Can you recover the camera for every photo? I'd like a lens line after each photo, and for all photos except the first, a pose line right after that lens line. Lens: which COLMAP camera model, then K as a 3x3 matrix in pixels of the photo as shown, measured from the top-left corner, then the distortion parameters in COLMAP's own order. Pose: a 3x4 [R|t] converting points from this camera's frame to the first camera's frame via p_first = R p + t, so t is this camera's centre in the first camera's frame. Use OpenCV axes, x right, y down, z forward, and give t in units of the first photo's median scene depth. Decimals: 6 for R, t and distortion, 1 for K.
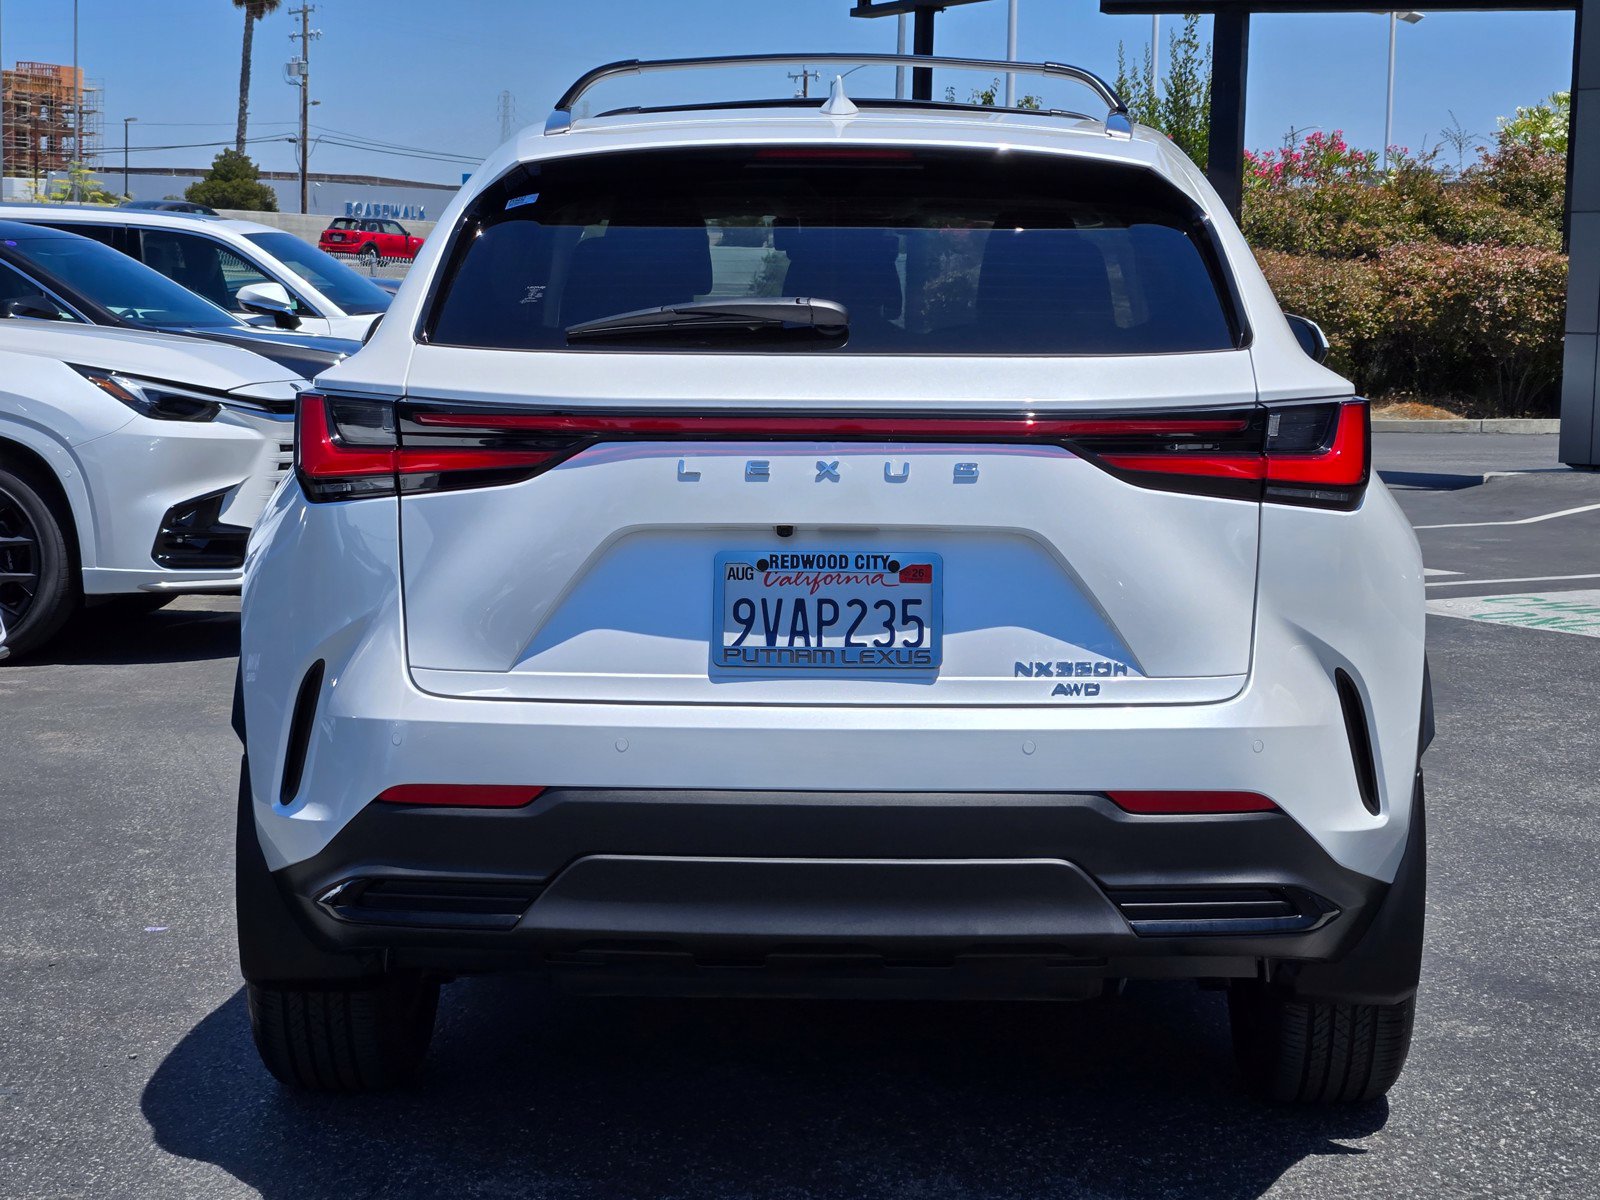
lens RADIAL K [[3101.6, 0, 800.0], [0, 3101.6, 600.0], [0, 0, 1]] dist [0.004759, 0.128354]
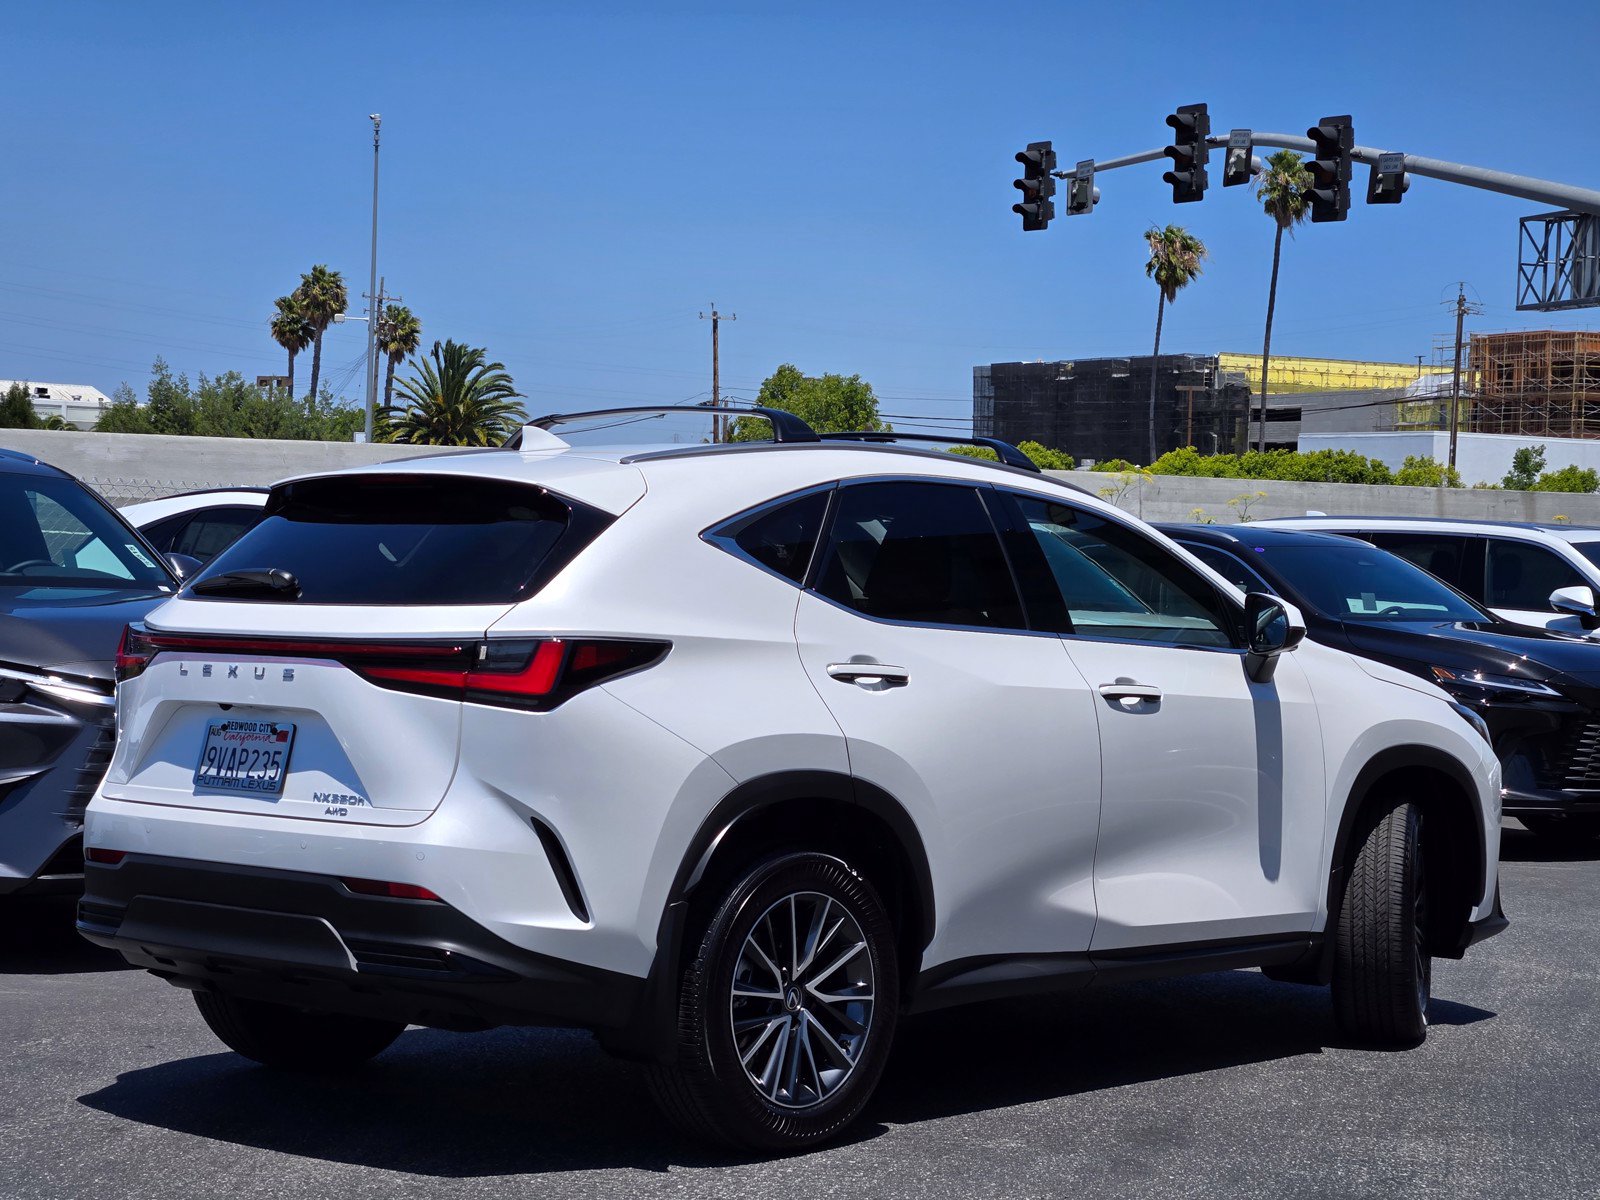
lens RADIAL K [[3101.6, 0, 800.0], [0, 3101.6, 600.0], [0, 0, 1]] dist [0.004759, 0.128354]
pose [[0.741196, 0.008704, -0.671233, 1.345572], [-0.077110, 0.994401, -0.072253, 0.017515], [0.666846, 0.105312, 0.737717, -0.037539]]
